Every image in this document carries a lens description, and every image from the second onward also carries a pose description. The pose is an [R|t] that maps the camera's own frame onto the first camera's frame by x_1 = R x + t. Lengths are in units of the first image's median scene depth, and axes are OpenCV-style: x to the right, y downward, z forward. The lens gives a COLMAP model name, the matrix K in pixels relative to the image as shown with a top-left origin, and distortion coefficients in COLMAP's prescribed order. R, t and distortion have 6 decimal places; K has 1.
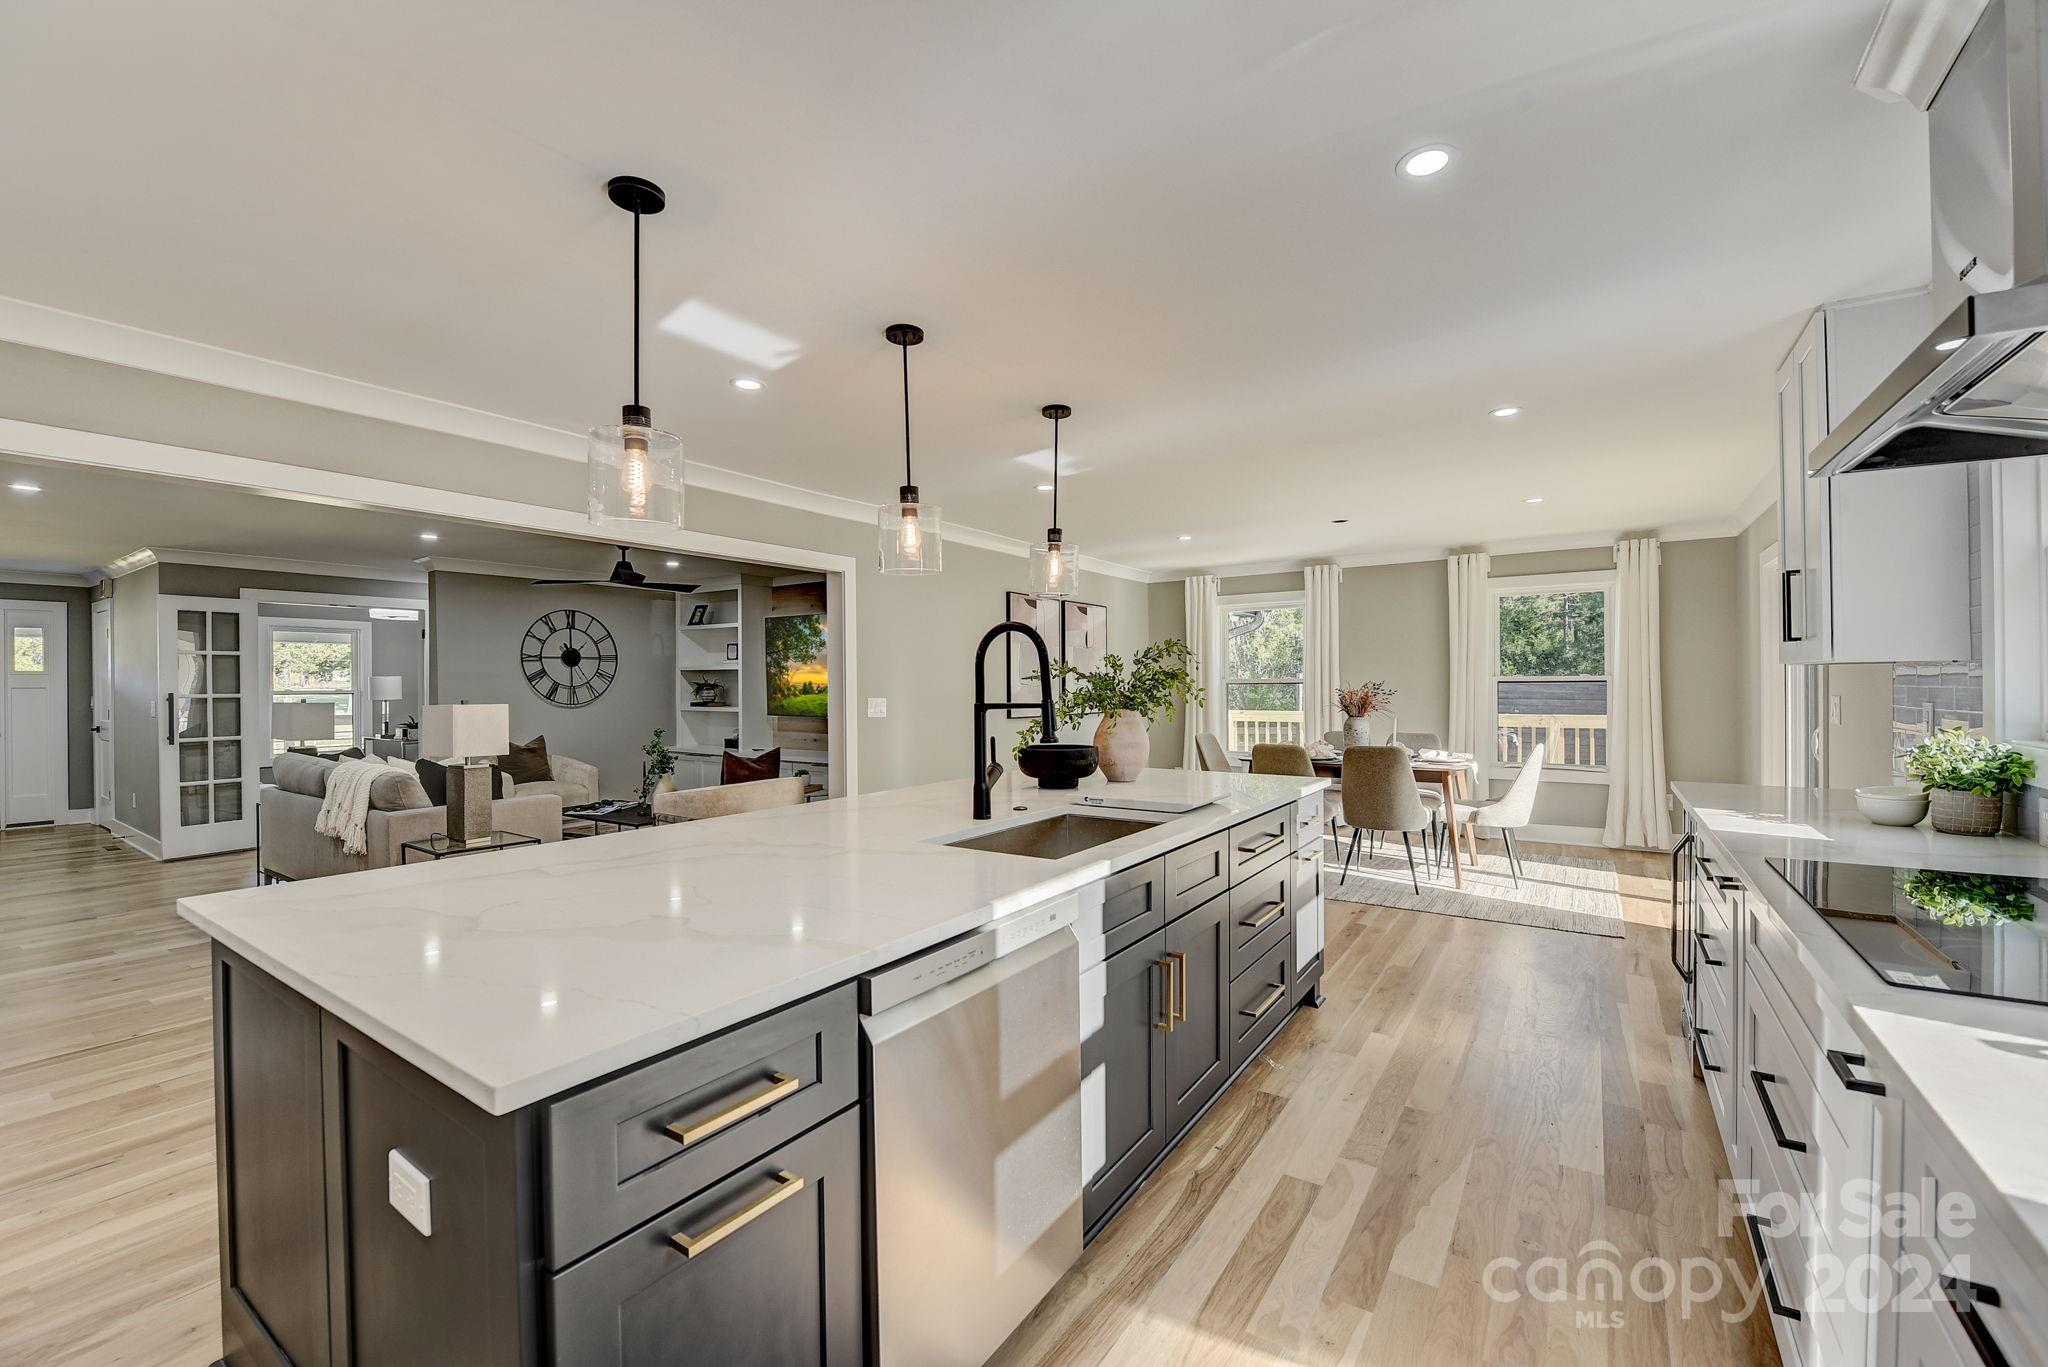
lens RADIAL K [[836.2, 0, 1012.2], [0, 836.2, 683.4], [0, 0, 1]] dist [-0.000712, -0.000209]
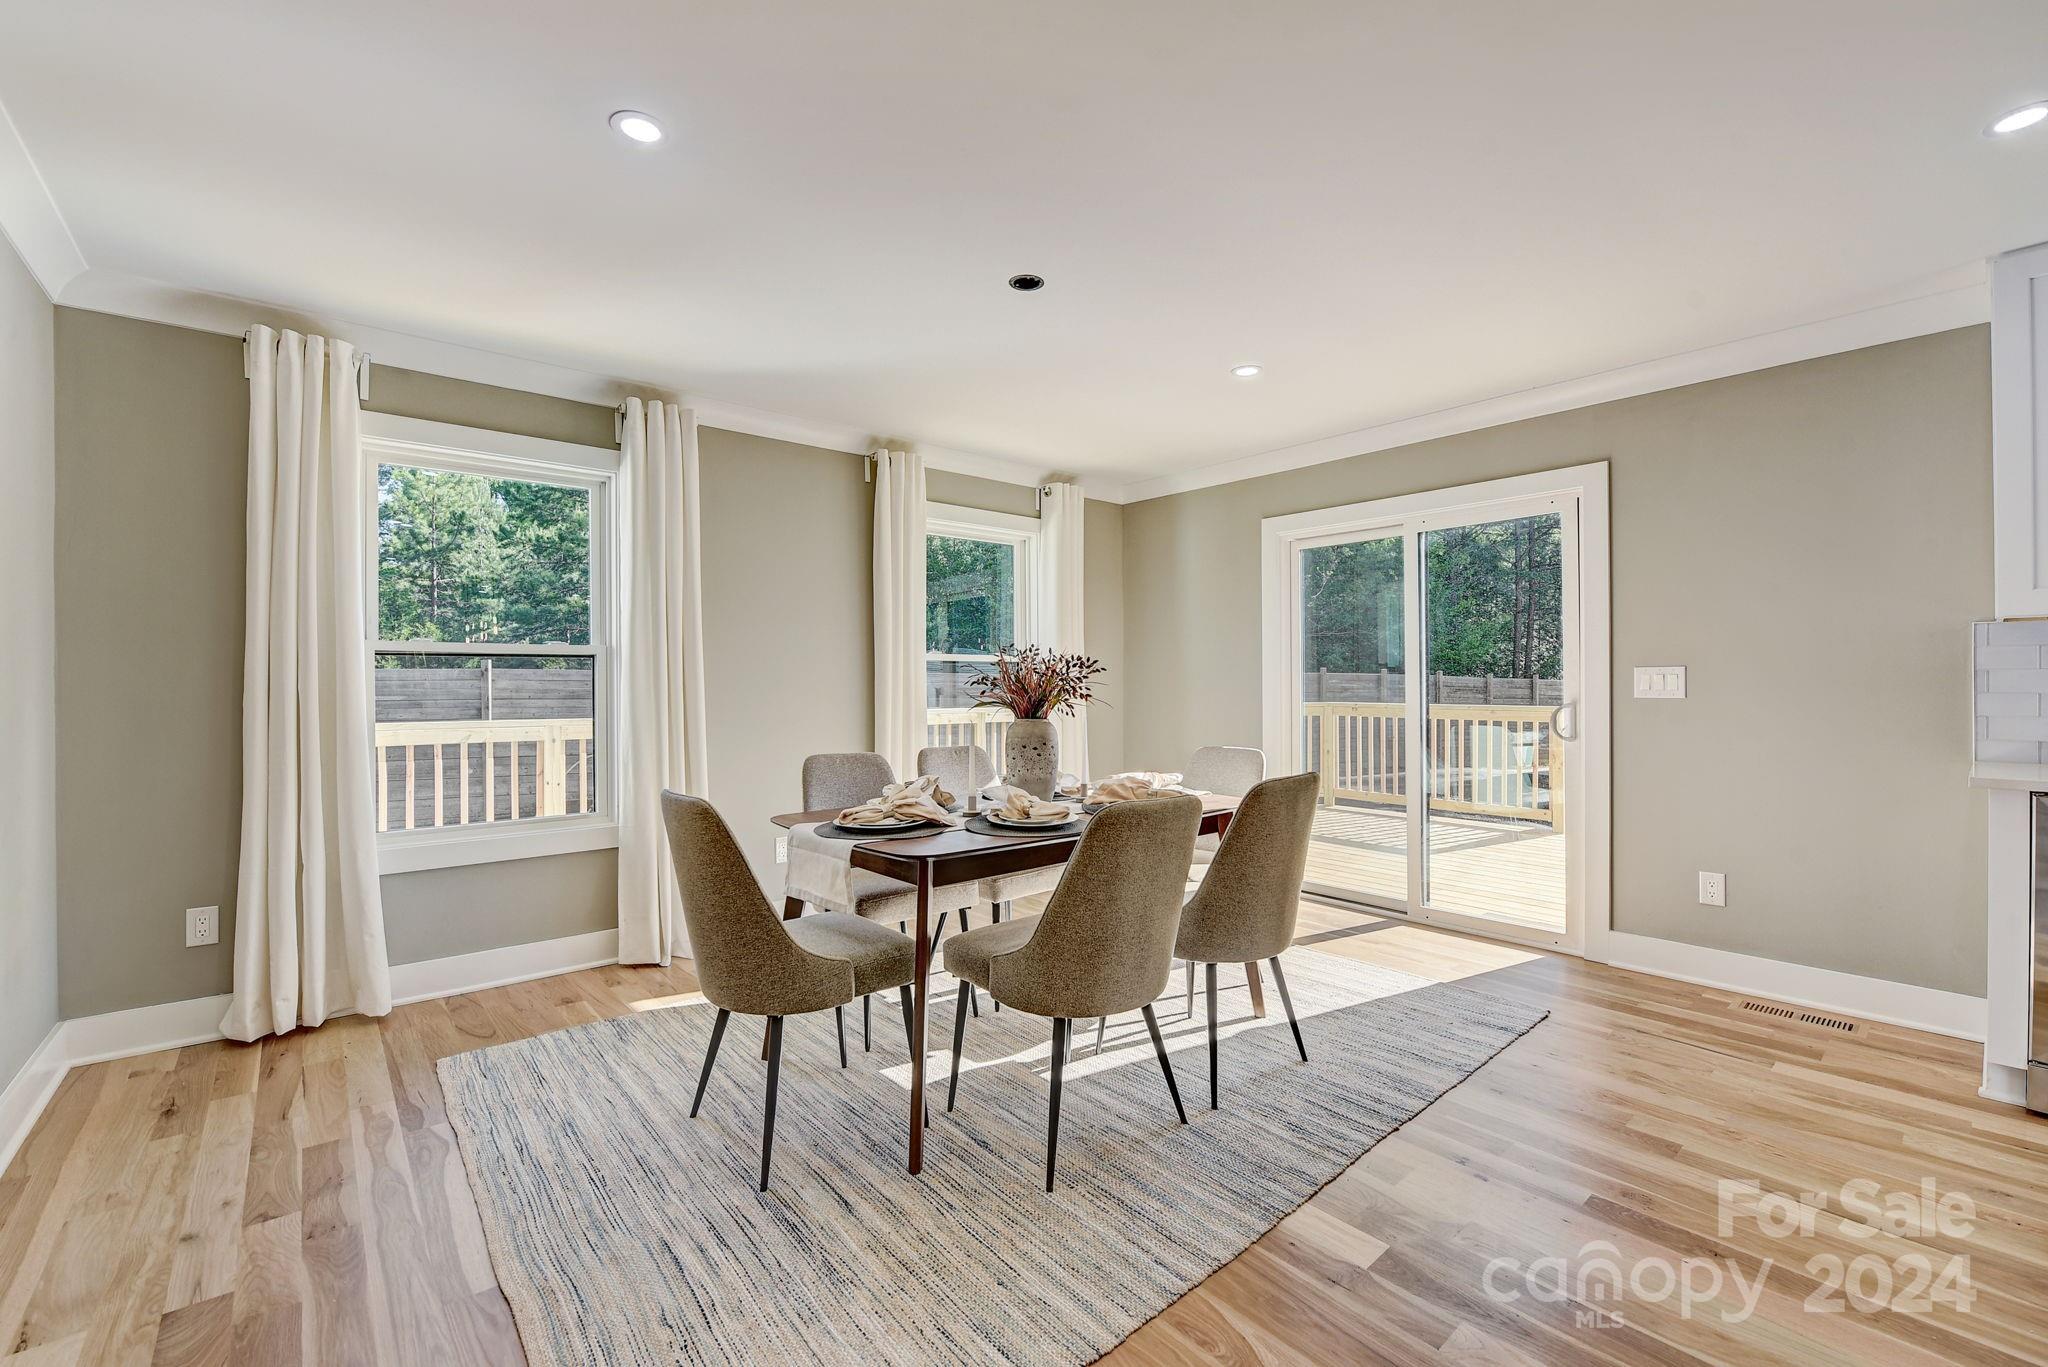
lens RADIAL K [[827.3, 0, 1024.0], [0, 827.3, 683.5], [0, 0, 1]] dist [0.000325, -0.000147]
pose [[0.245272, -0.002017, 0.969452, -0.032849], [0.008915, 0.999960, -0.000175, 0.017827], [-0.969413, 0.008685, 0.245280, 0.753501]]
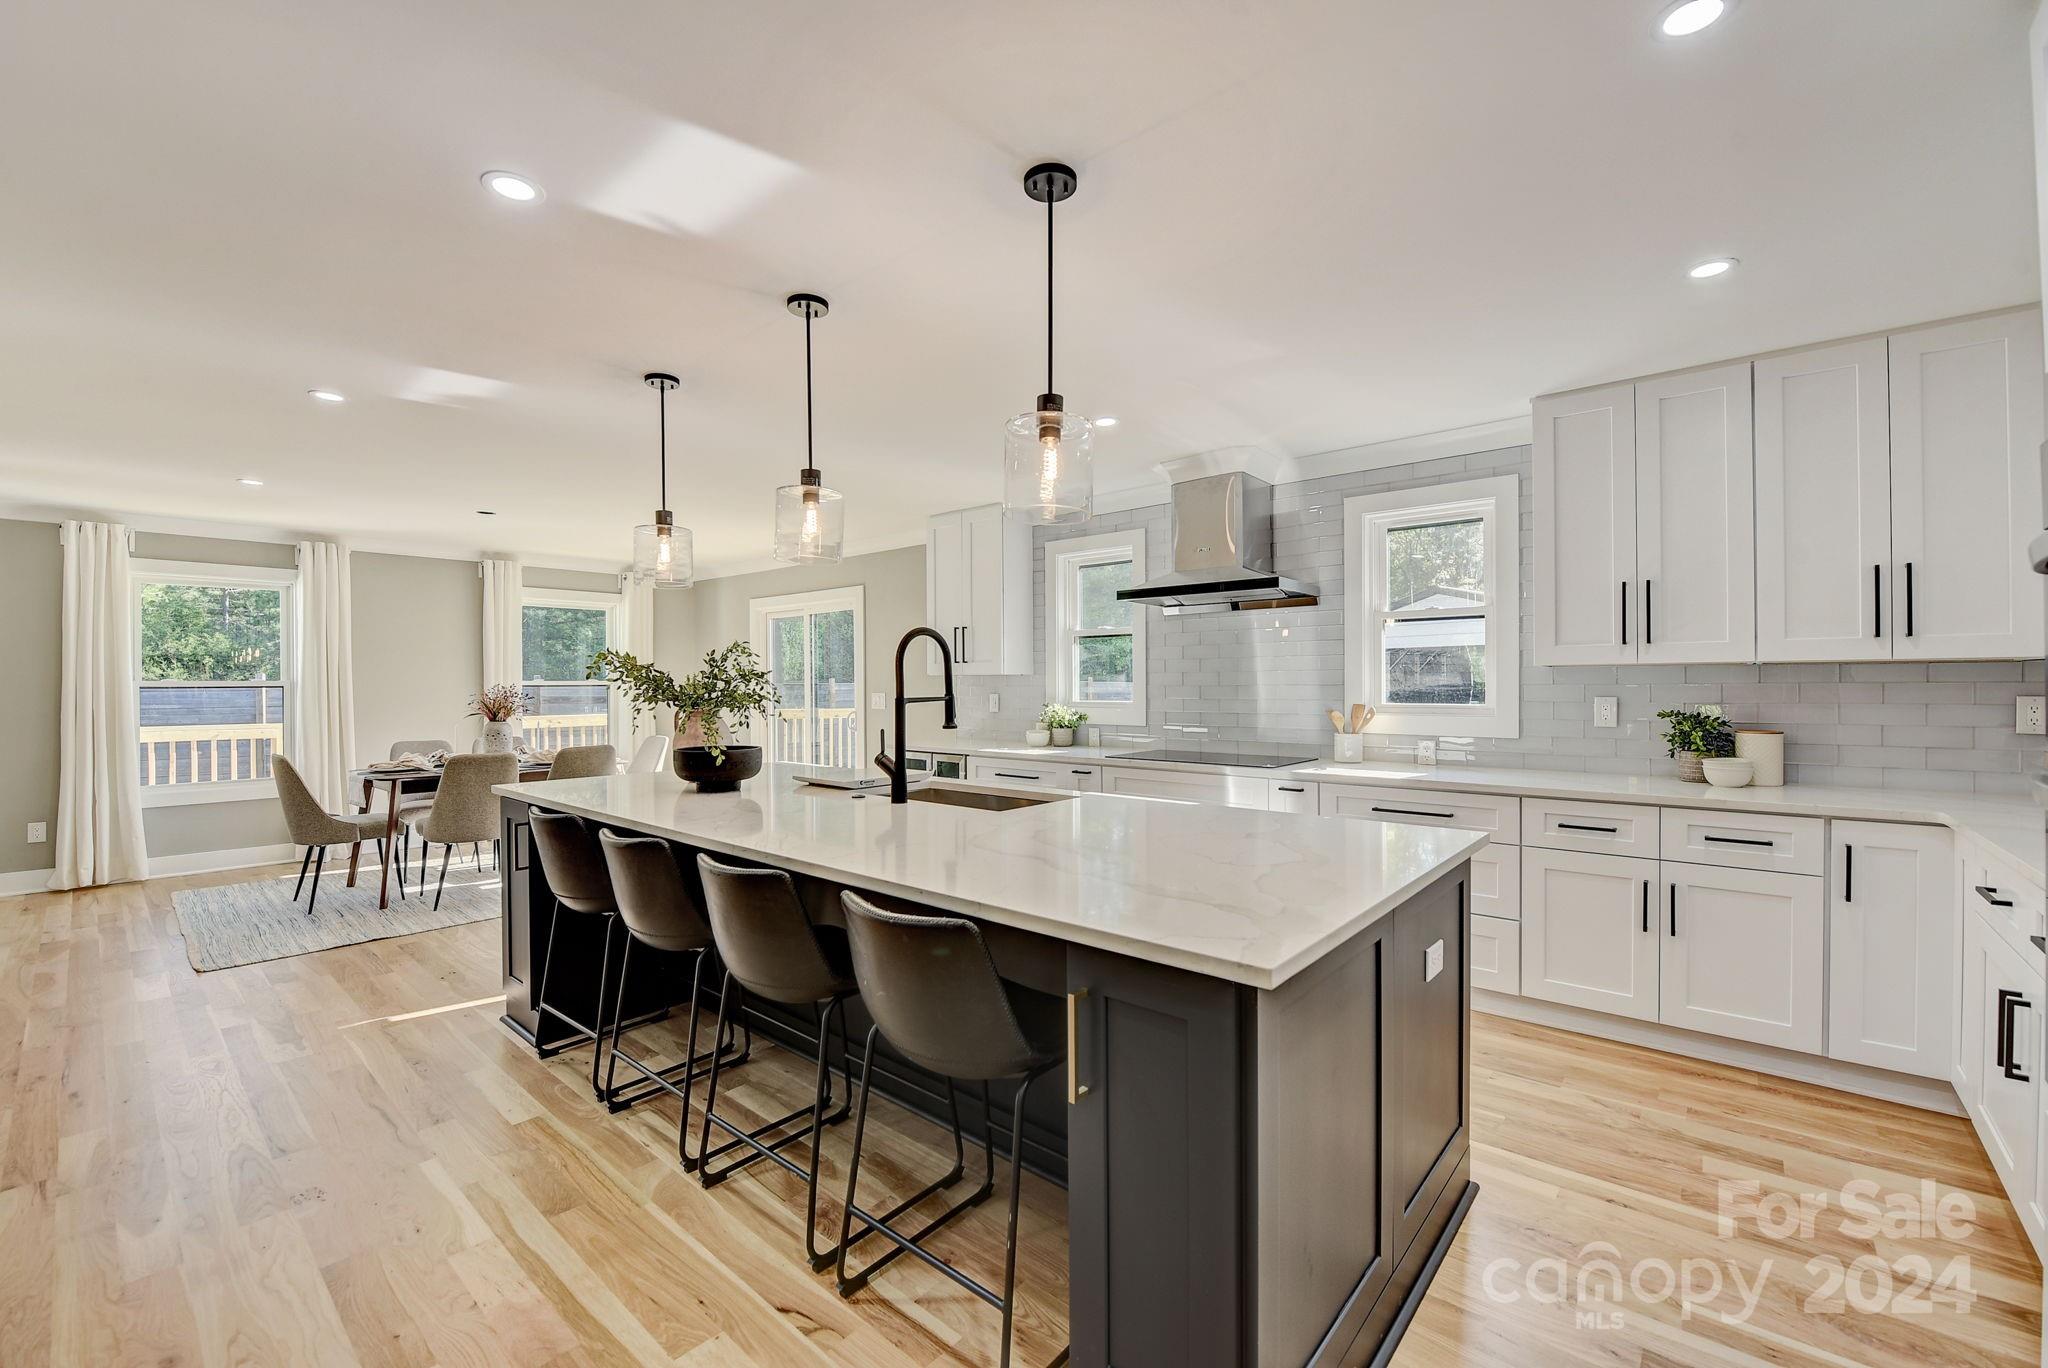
lens RADIAL K [[836.2, 0, 1012.2], [0, 836.2, 683.9], [0, 0, 1]] dist [-0.000712, -0.000209]
pose [[0.123689, -0.003275, 0.992316, -0.391577], [0.009987, 0.999948, 0.002056, 0.001203], [-0.992271, 0.009656, 0.123715, 0.253576]]
